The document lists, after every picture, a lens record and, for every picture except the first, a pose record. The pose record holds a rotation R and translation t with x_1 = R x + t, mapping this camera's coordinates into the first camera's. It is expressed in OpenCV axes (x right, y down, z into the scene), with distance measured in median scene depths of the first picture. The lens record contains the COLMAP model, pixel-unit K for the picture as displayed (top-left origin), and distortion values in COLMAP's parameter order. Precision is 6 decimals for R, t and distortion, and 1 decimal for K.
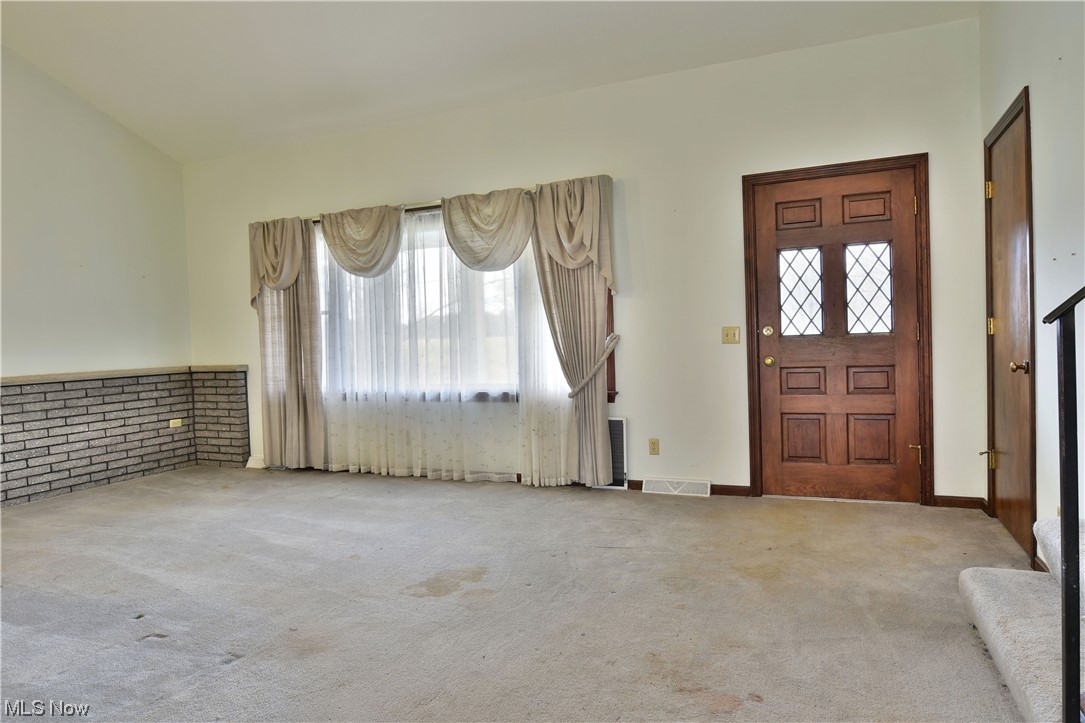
lens RADIAL K [[660.8, 0, 544.6], [0, 660.8, 361.4], [0, 0, 1]] dist [-0.006668, -0.007959]
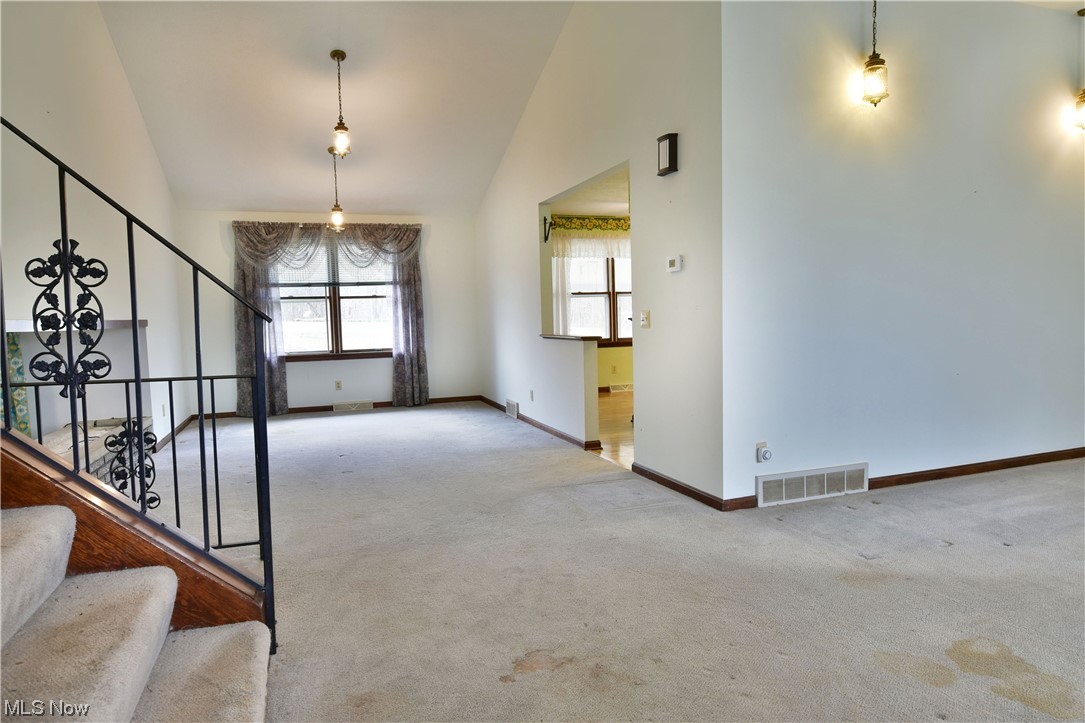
lens RADIAL K [[660.8, 0, 544.6], [0, 660.8, 361.4], [0, 0, 1]] dist [-0.006668, -0.007959]
pose [[-0.732937, 0.102117, -0.672589, 0.347060], [0.025375, 0.992085, 0.122973, -0.037110], [0.679824, 0.073065, -0.729727, 0.662928]]
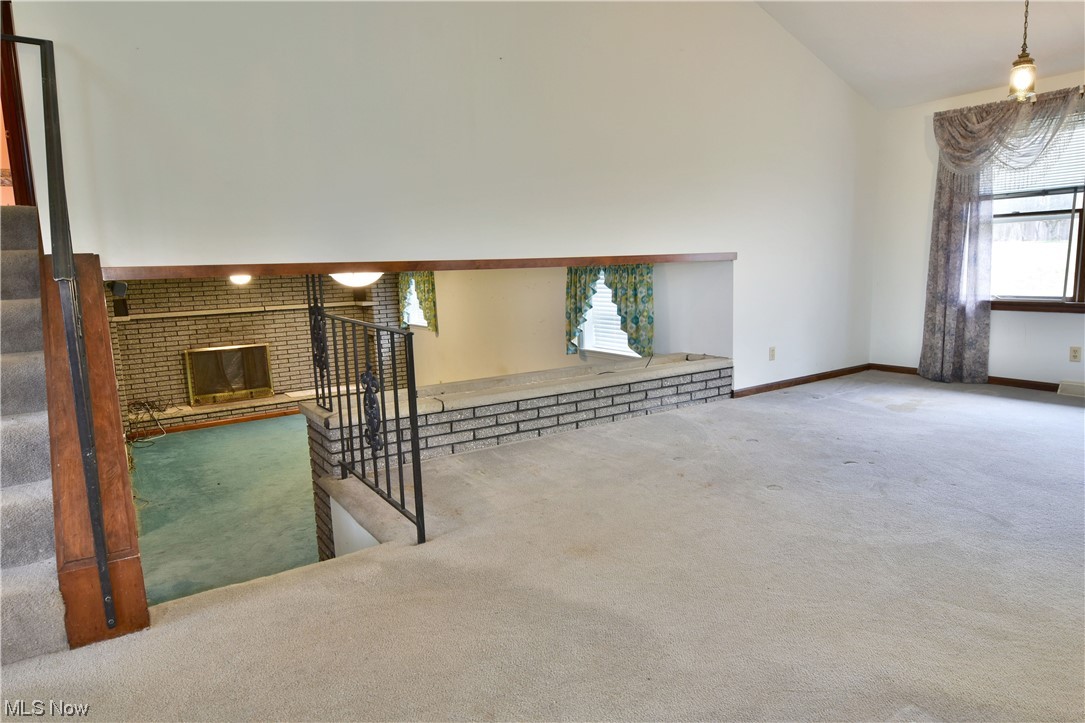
lens RADIAL K [[657.0, 0, 545.3], [0, 657.0, 365.3], [0, 0, 1]] dist [-0.013579, -0.002496]
pose [[-0.832146, -0.021315, 0.554148, -0.209896], [0.083424, 0.983078, 0.163089, -0.006615], [-0.548246, 0.181944, -0.816286, 0.410636]]
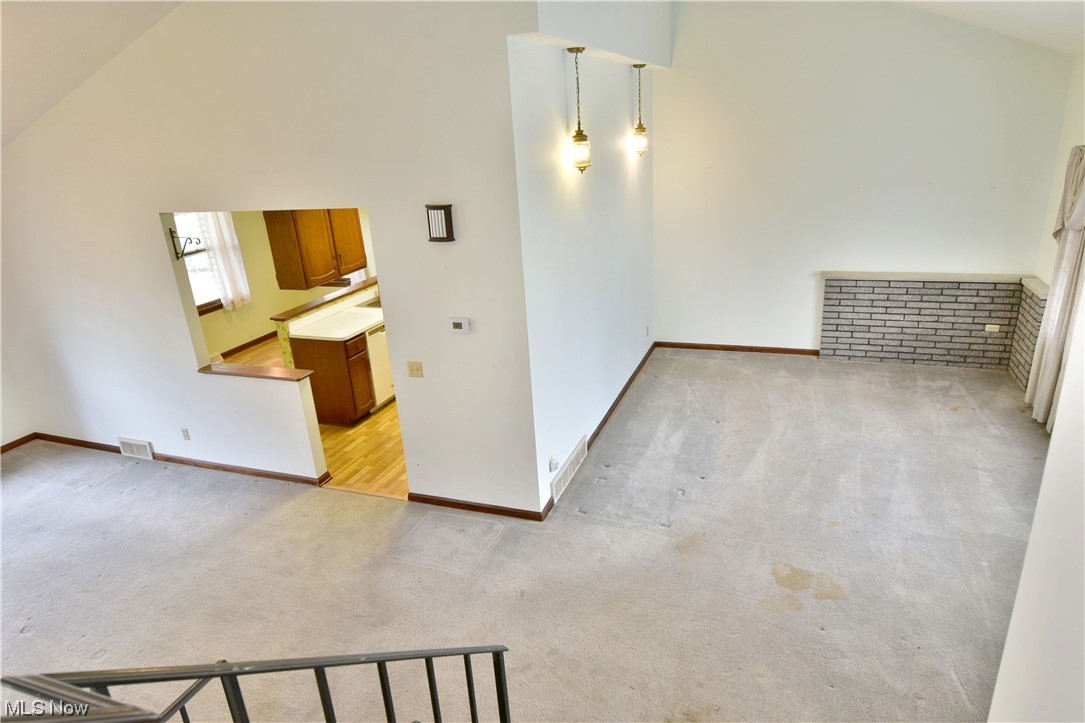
lens RADIAL K [[662.2, 0, 541.2], [0, 662.2, 365.7], [0, 0, 1]] dist [-0.012207, -0.003063]
pose [[0.037462, 0.374898, -0.926309, 0.494161], [0.023778, 0.926363, 0.375882, -0.312315], [0.999015, -0.036107, 0.025789, 0.276087]]
